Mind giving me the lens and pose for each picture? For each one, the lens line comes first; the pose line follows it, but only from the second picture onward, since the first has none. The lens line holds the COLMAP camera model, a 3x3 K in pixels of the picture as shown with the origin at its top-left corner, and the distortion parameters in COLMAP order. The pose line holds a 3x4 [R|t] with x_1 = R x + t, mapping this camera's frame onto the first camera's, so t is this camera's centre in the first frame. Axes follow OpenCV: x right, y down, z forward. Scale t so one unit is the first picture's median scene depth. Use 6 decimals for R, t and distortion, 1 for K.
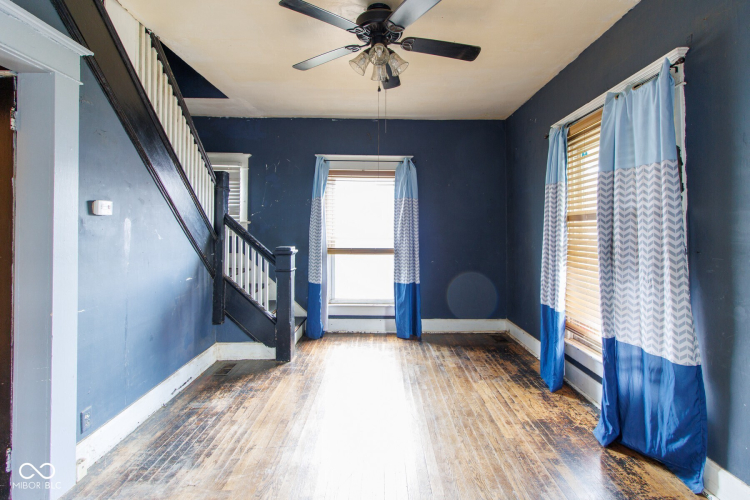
lens RADIAL K [[350.0, 0, 379.5], [0, 350.0, 225.5], [0, 0, 1]] dist [-0.001291, 0.001032]
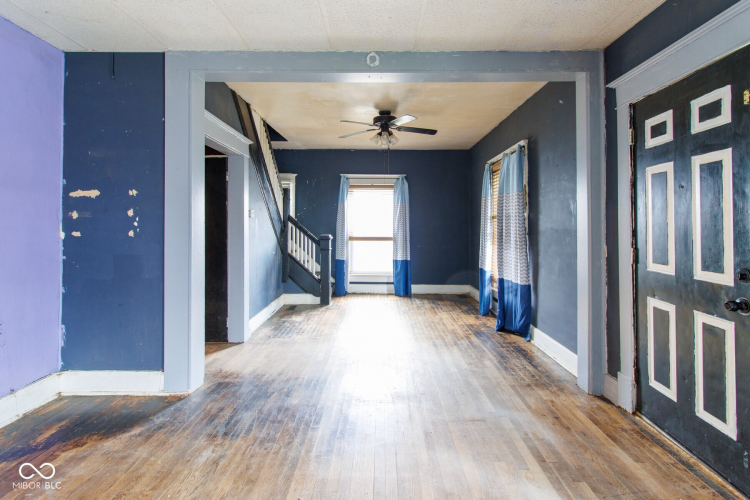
lens RADIAL K [[350.0, 0, 375.6], [0, 350.0, 224.6], [0, 0, 1]] dist [-0.001291, 0.001032]
pose [[0.999922, -0.000868, -0.012454, -0.017800], [0.000984, 0.999956, 0.009290, -0.001354], [0.012445, -0.009302, 0.999879, -0.617694]]
